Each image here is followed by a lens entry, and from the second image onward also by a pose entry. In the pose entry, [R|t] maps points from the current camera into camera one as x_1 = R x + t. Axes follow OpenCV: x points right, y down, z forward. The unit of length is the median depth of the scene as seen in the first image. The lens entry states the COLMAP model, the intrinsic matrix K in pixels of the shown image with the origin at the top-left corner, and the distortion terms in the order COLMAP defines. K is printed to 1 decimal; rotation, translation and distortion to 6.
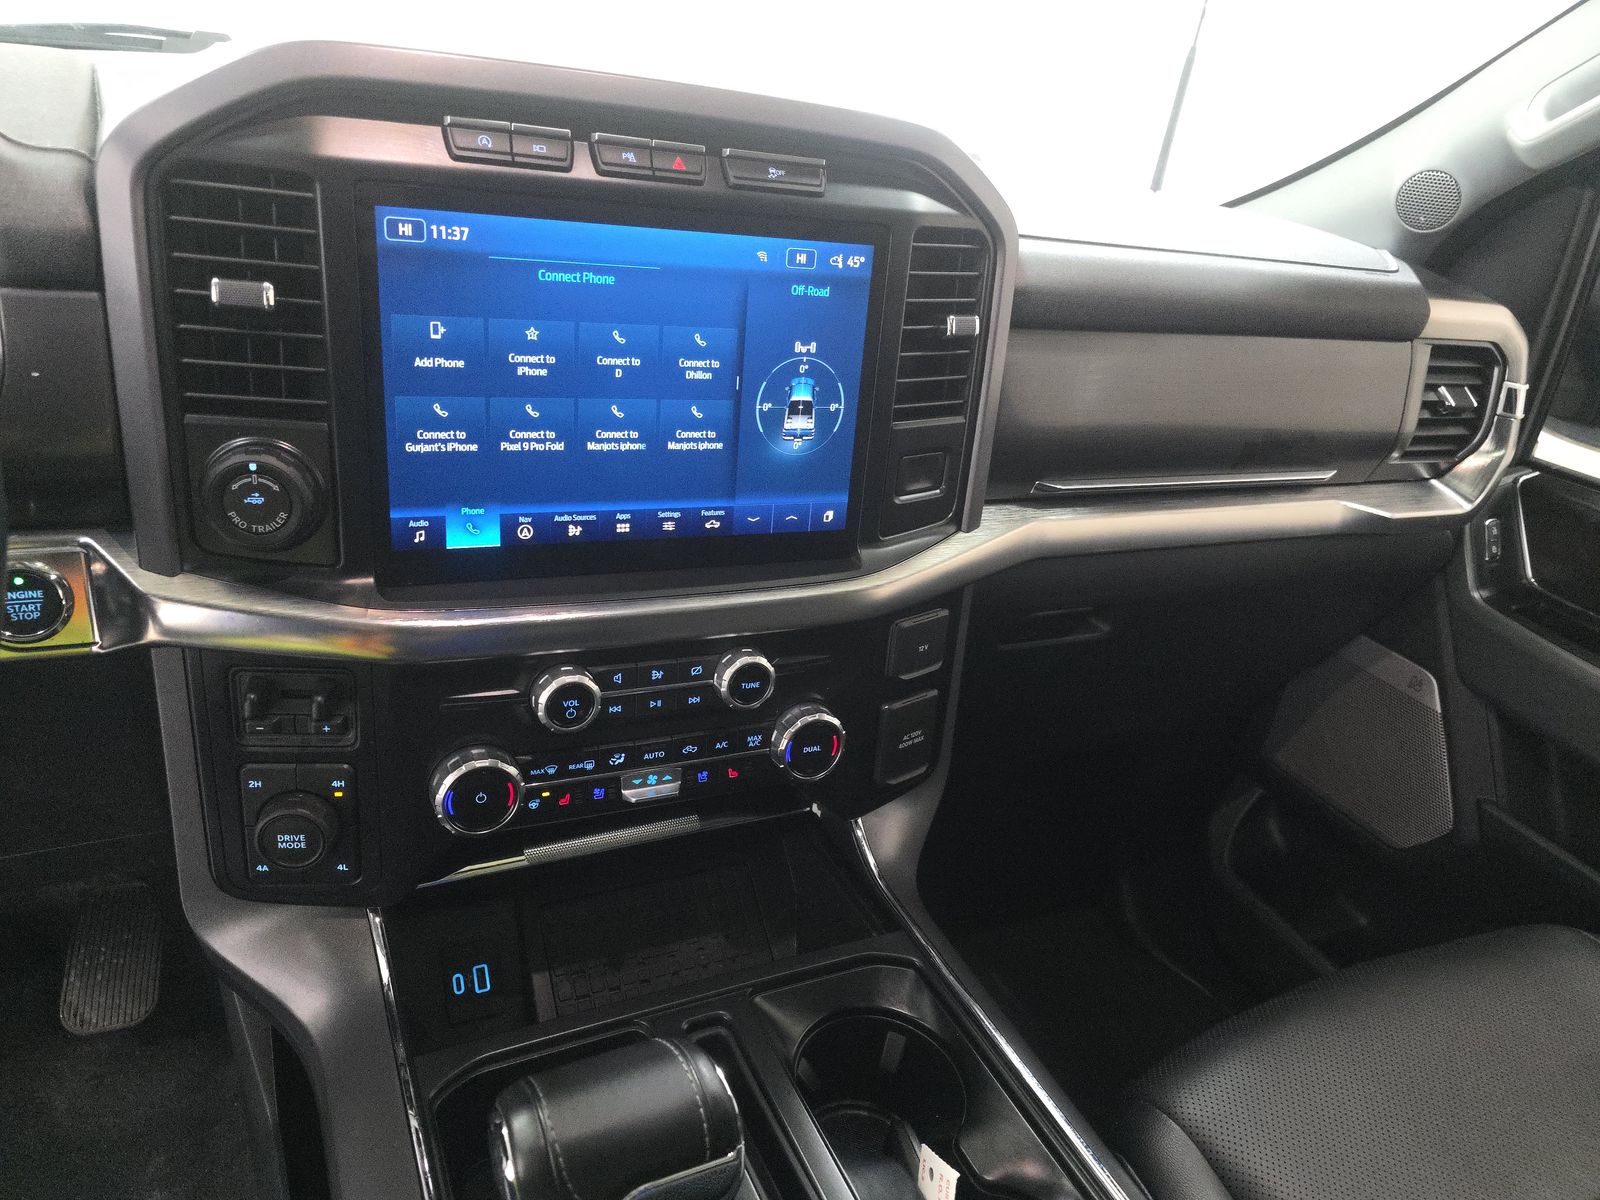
lens RADIAL K [[1118.2, 0, 820.0], [0, 1118.2, 608.3], [0, 0, 1]] dist [0.019729, -0.005299]
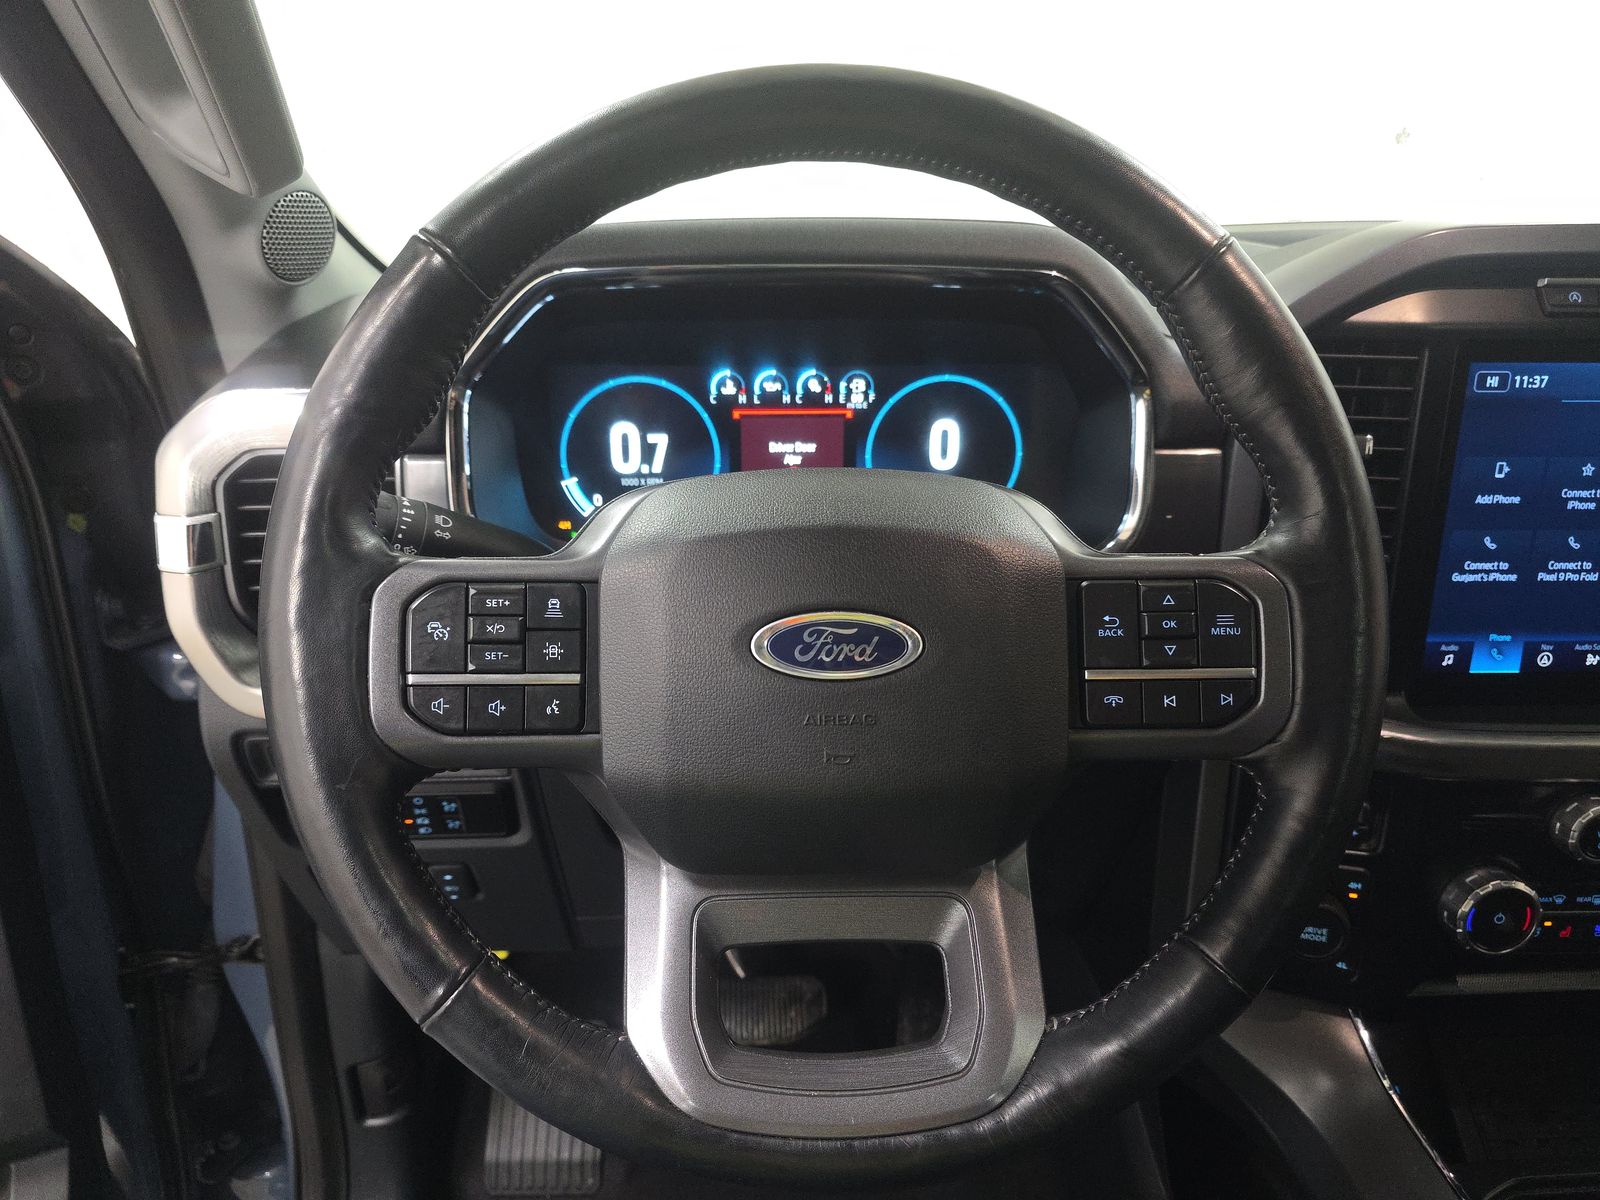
lens RADIAL K [[1118.2, 0, 820.0], [0, 1118.2, 608.3], [0, 0, 1]] dist [0.019729, -0.005299]
pose [[0.904934, 0.018649, -0.425143, -0.446670], [-0.068138, 0.992500, -0.101496, 0.037004], [0.420061, 0.120816, 0.899418, -0.222111]]
